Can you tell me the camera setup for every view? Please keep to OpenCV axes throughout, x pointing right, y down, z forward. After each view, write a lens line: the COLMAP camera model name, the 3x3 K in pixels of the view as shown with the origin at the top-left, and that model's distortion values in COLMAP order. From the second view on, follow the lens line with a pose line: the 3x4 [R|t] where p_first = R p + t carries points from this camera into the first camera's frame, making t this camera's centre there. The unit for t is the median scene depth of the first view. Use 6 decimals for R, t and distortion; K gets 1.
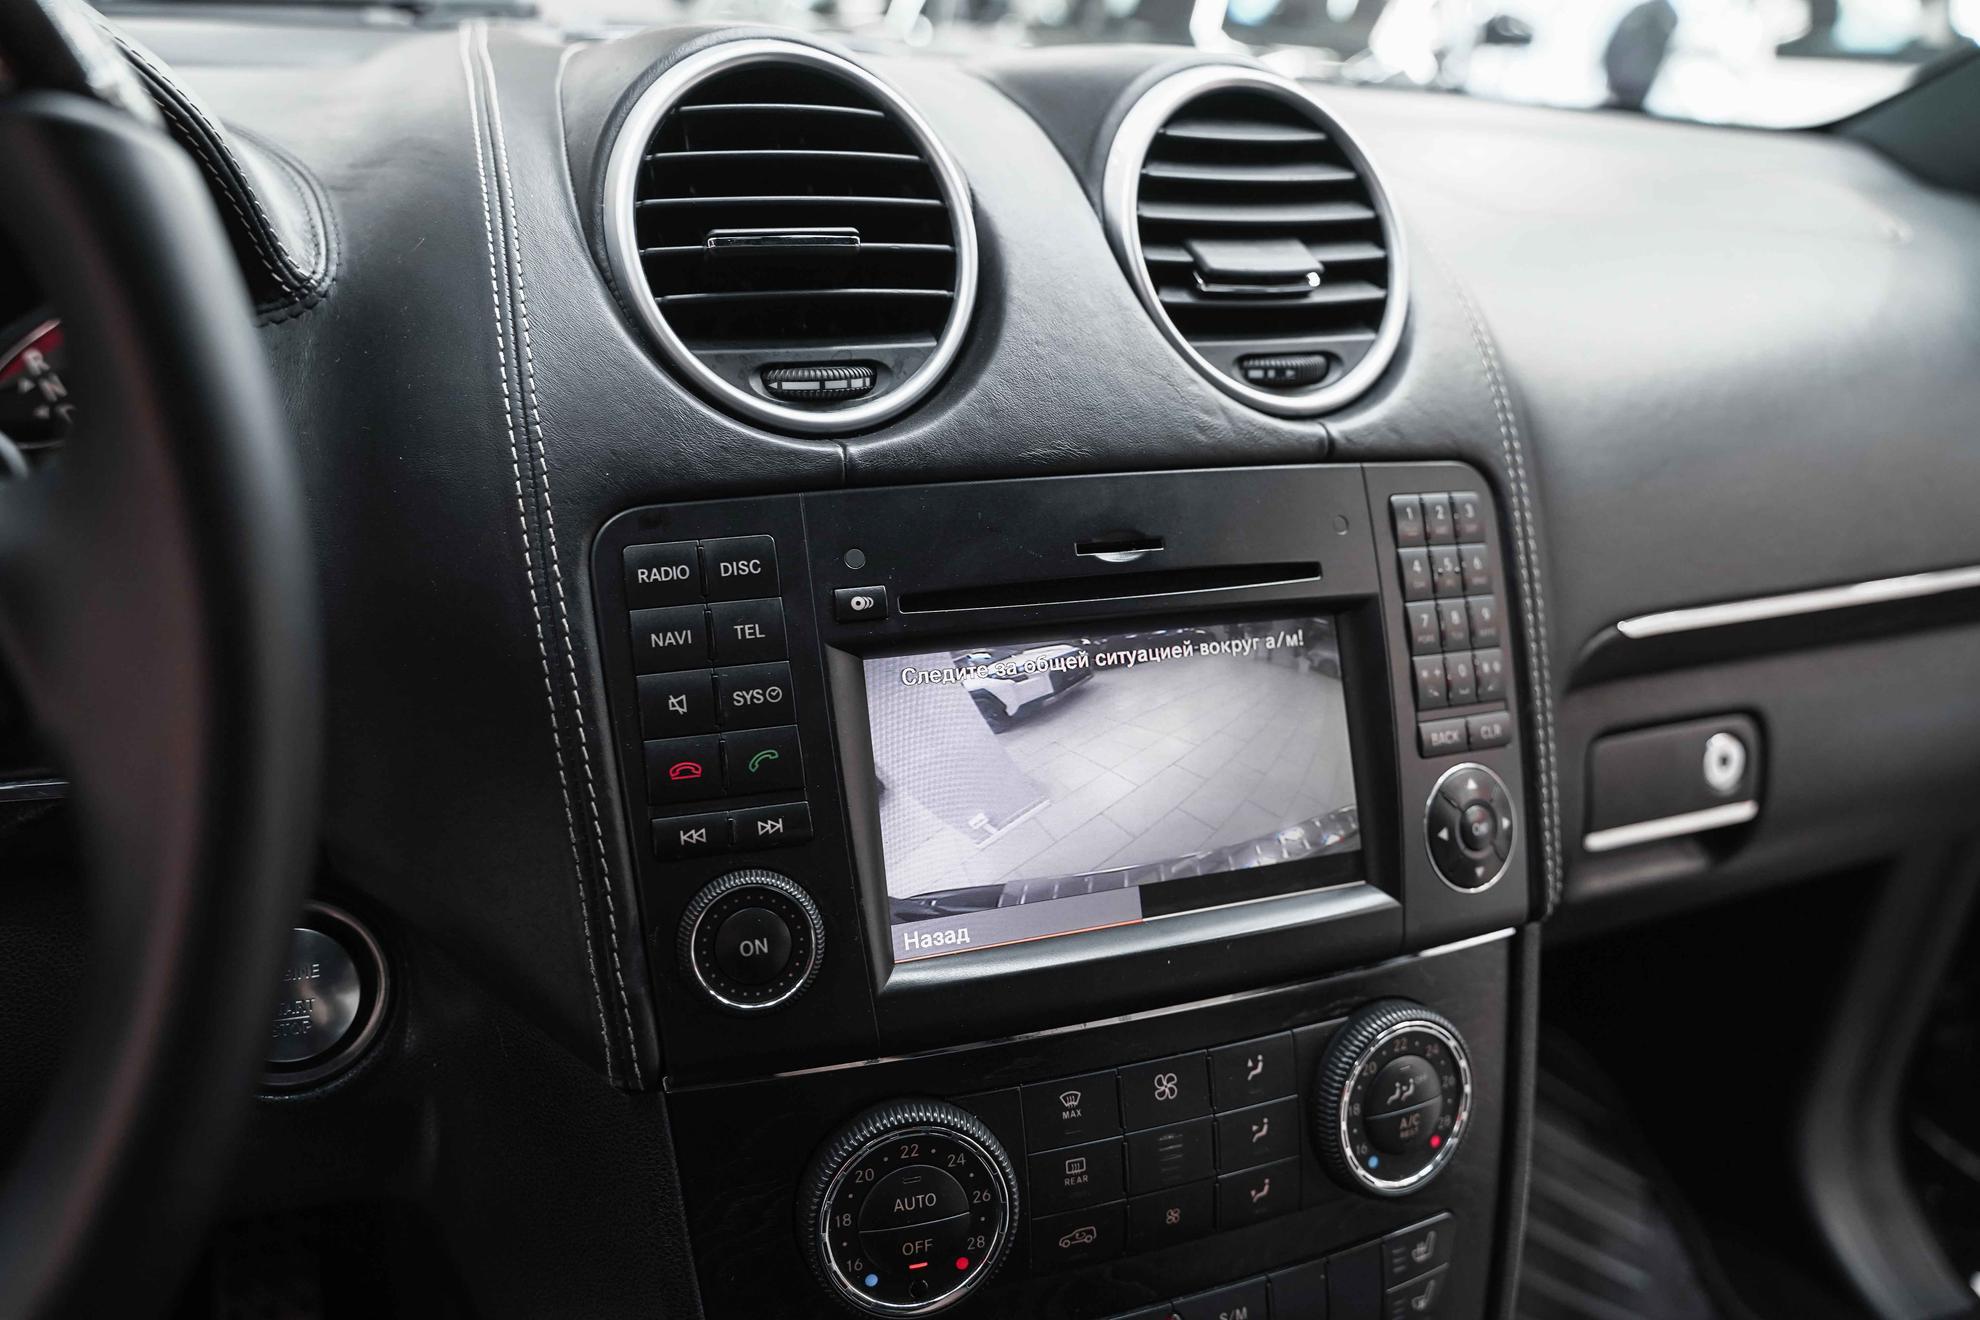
lens RADIAL K [[1604.3, 0, 990.0], [0, 1604.3, 660.0], [0, 0, 1]] dist [-0.003335, 0.015787]
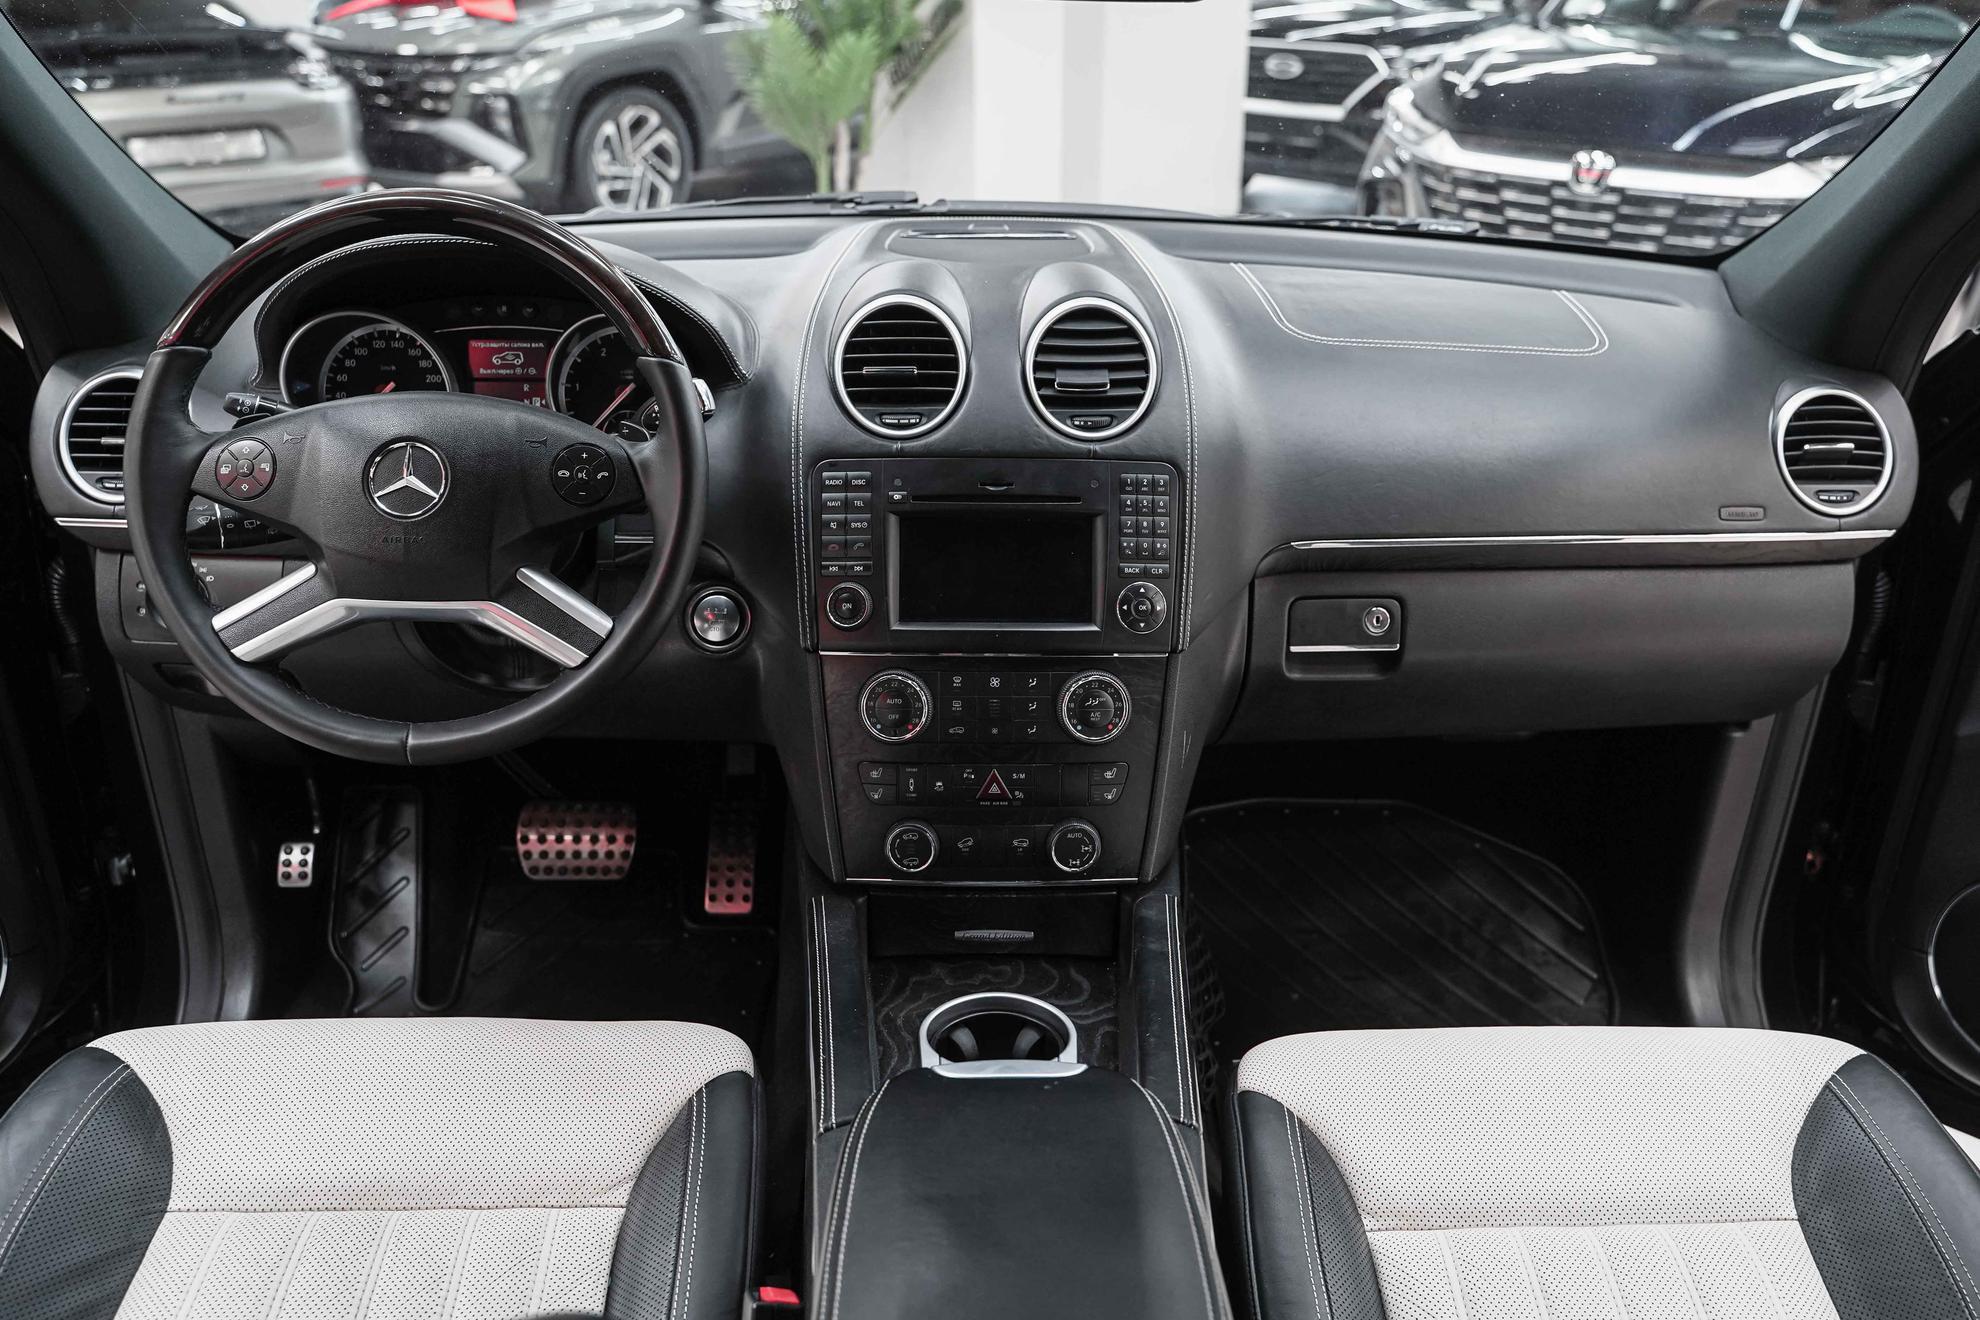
lens RADIAL K [[1604.3, 0, 990.0], [0, 1604.3, 660.0], [0, 0, 1]] dist [-0.003335, 0.015787]
pose [[0.936719, 0.101216, -0.335132, 0.971123], [-0.095555, 0.994864, 0.033383, 0.130628], [0.336790, 0.000753, 0.941580, -1.515517]]
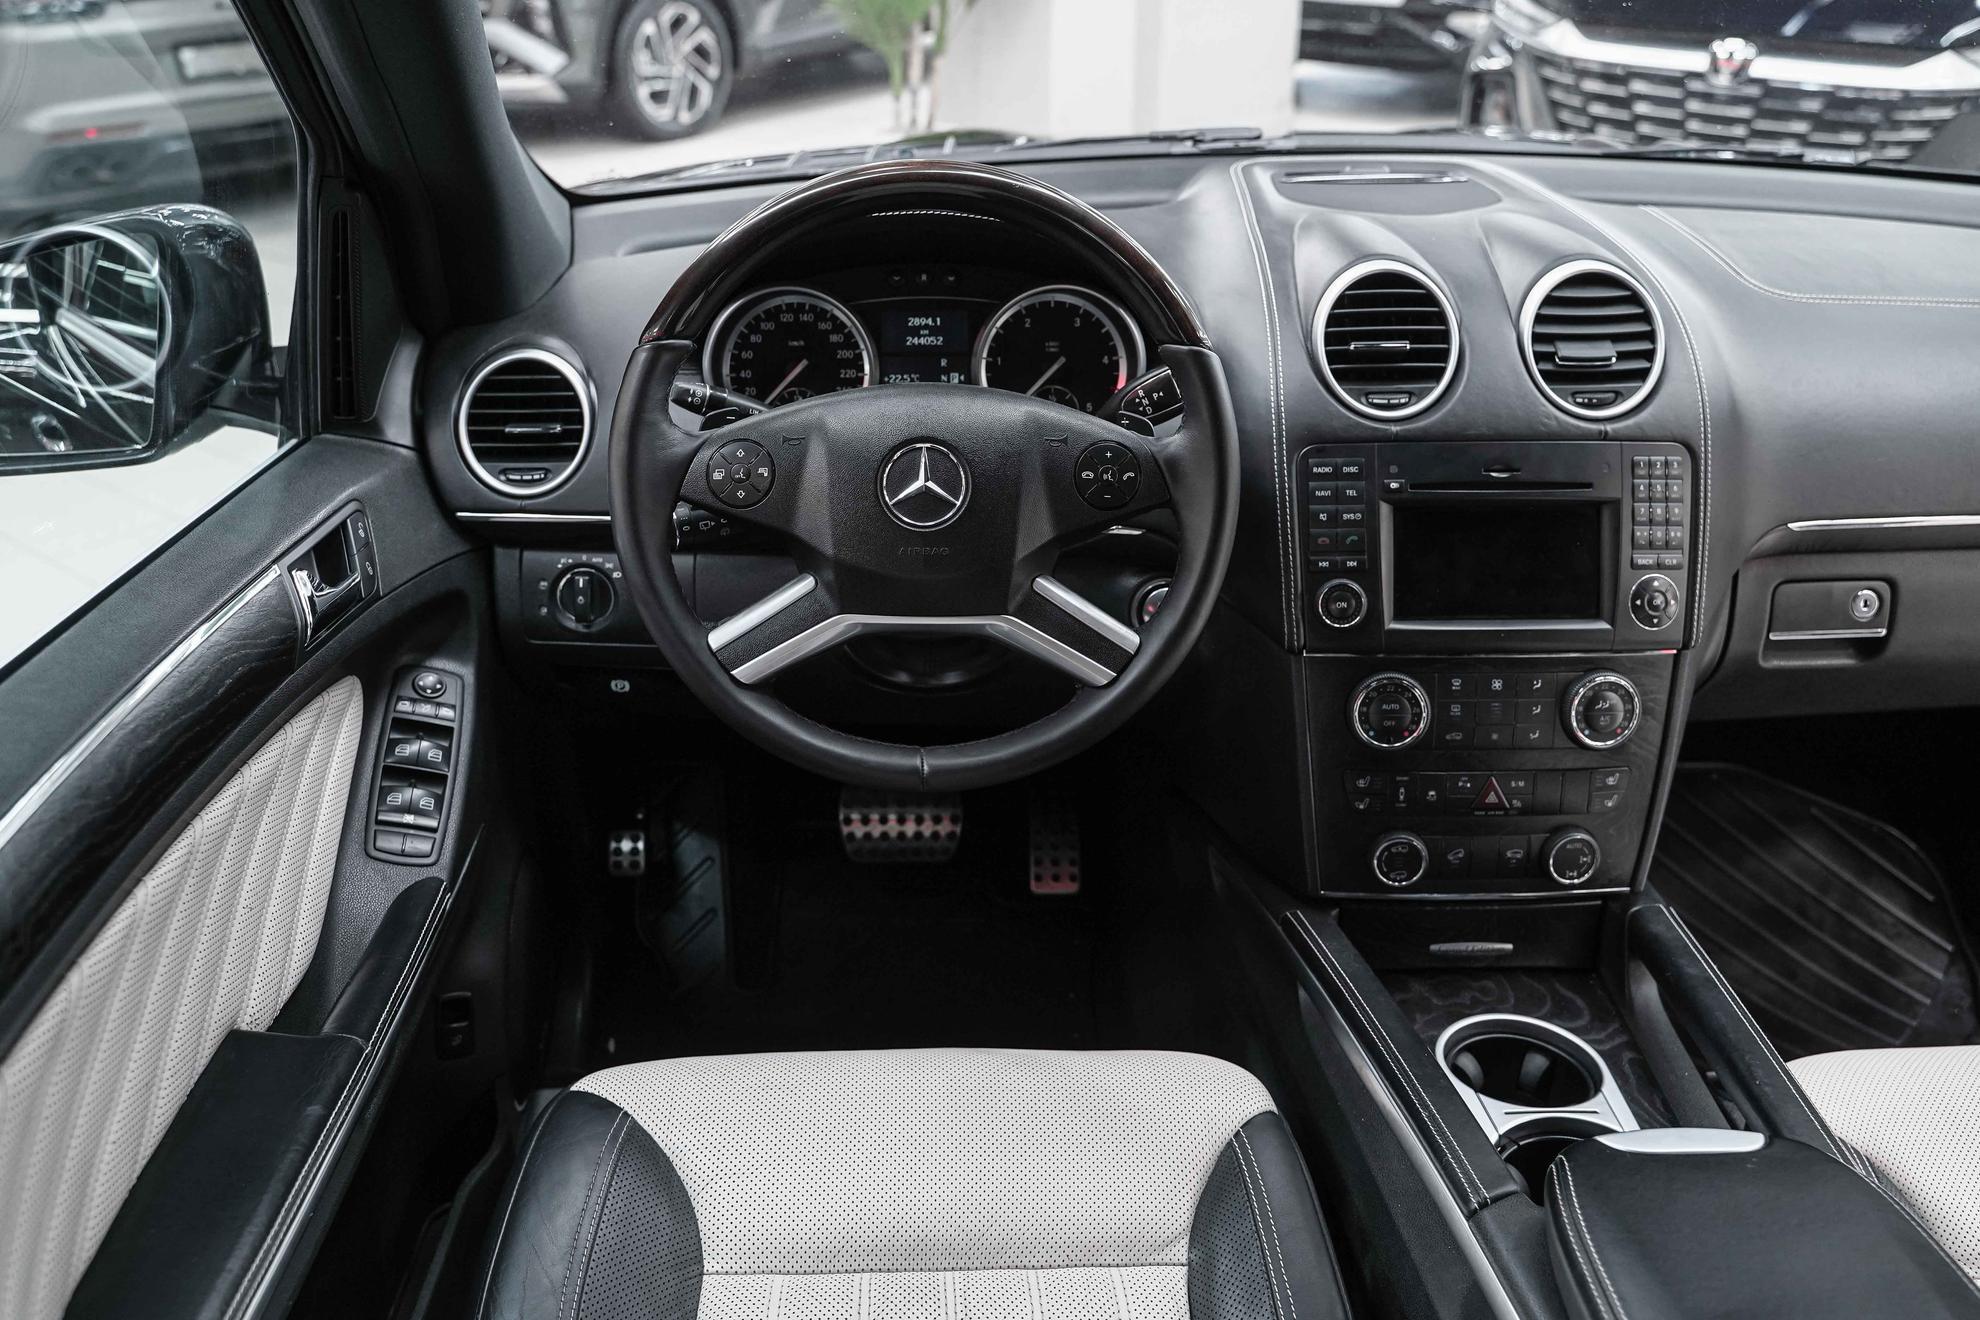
lens RADIAL K [[1604.3, 0, 990.0], [0, 1604.3, 660.0], [0, 0, 1]] dist [-0.003335, 0.015787]
pose [[0.934903, 0.111757, -0.336848, 0.200775], [-0.084156, 0.991865, 0.095505, 0.049009], [0.344781, -0.060940, 0.936703, -1.585383]]
